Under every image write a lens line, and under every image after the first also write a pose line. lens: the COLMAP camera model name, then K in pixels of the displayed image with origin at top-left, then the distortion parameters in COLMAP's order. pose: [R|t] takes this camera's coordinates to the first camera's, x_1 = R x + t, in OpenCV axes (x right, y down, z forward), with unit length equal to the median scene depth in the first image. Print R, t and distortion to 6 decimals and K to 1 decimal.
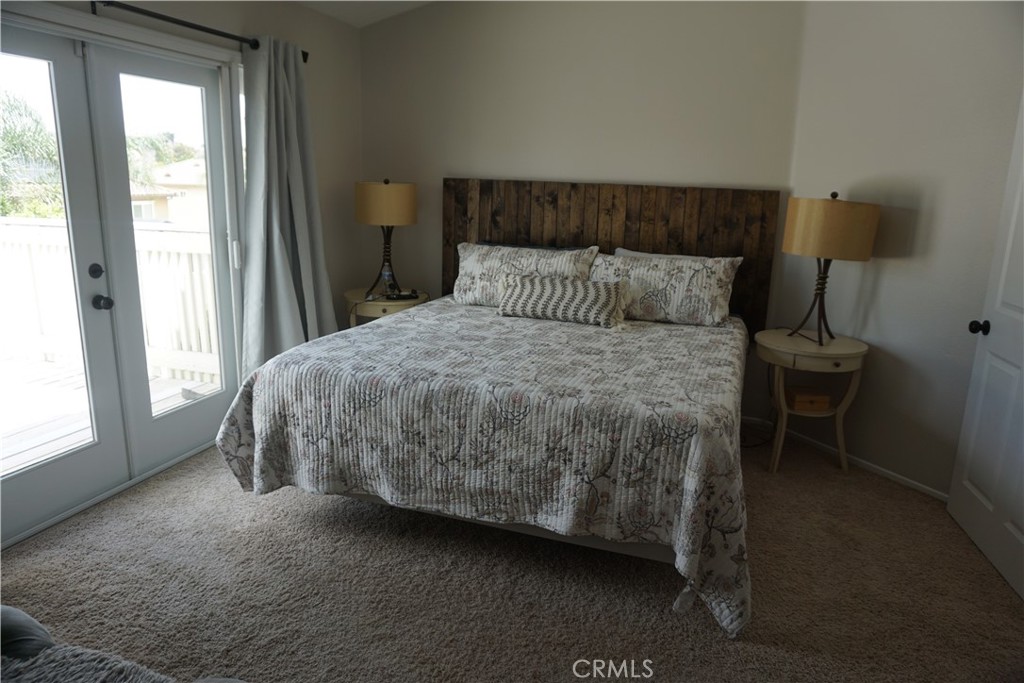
lens RADIAL K [[697.2, 0, 508.1], [0, 697.2, 340.4], [0, 0, 1]] dist [0.002624, 0.003892]
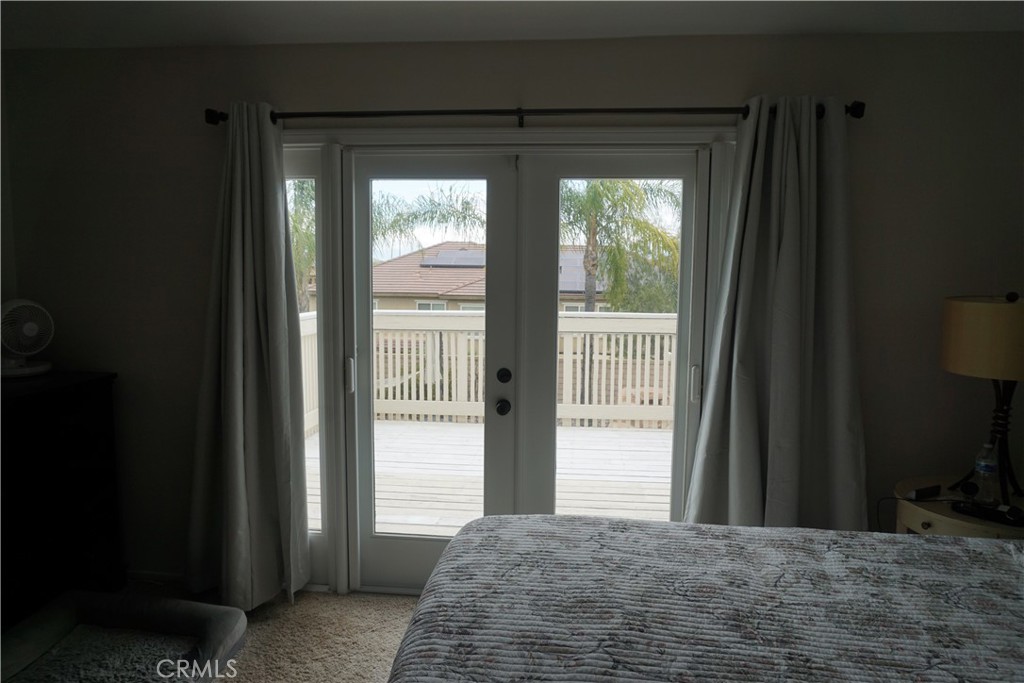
lens RADIAL K [[697.2, 0, 508.1], [0, 697.2, 340.4], [0, 0, 1]] dist [0.002624, 0.003892]
pose [[0.237047, 0.090933, -0.967233, 0.367621], [-0.231462, 0.972226, 0.034676, -0.180269], [0.943522, 0.215658, 0.251510, 0.726406]]
